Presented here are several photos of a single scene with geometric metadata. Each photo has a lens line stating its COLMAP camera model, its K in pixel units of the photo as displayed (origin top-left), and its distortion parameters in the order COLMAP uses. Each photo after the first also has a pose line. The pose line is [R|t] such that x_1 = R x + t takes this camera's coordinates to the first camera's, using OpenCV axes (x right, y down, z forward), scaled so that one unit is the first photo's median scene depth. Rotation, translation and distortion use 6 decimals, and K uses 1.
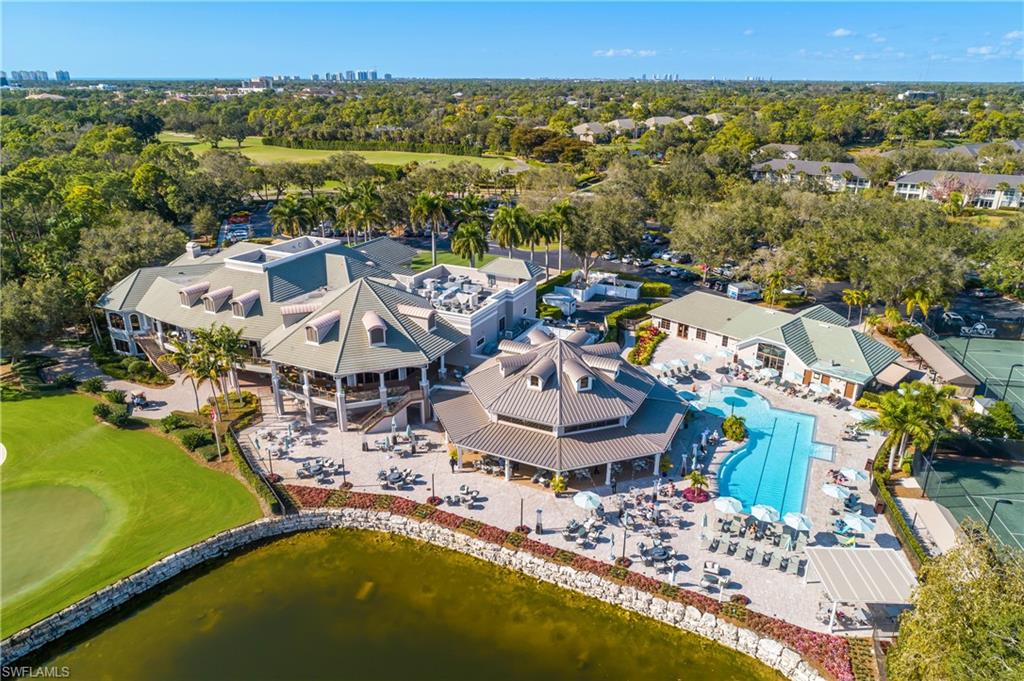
lens RADIAL K [[682.8, 0, 512.0], [0, 682.8, 340.5], [0, 0, 1]] dist [-0.010951, 0.002719]
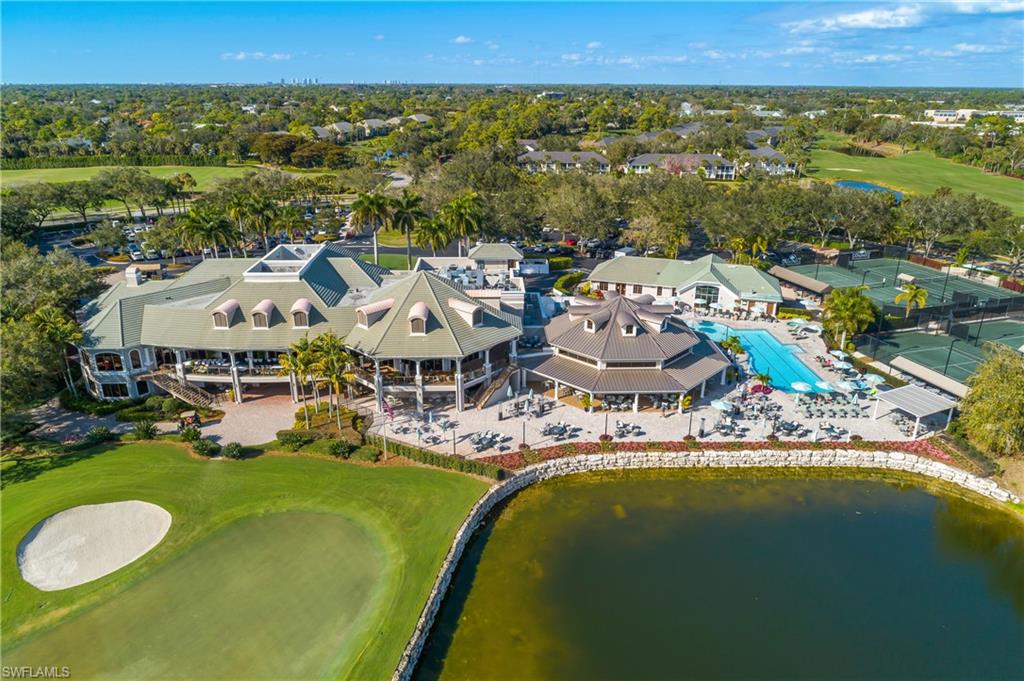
lens RADIAL K [[682.8, 0, 512.0], [0, 682.8, 340.5], [0, 0, 1]] dist [-0.010951, 0.002719]
pose [[0.884096, -0.167613, 0.436211, -0.616388], [0.169807, 0.984881, 0.034280, 0.001699], [-0.435362, 0.043765, 0.899191, 0.004516]]
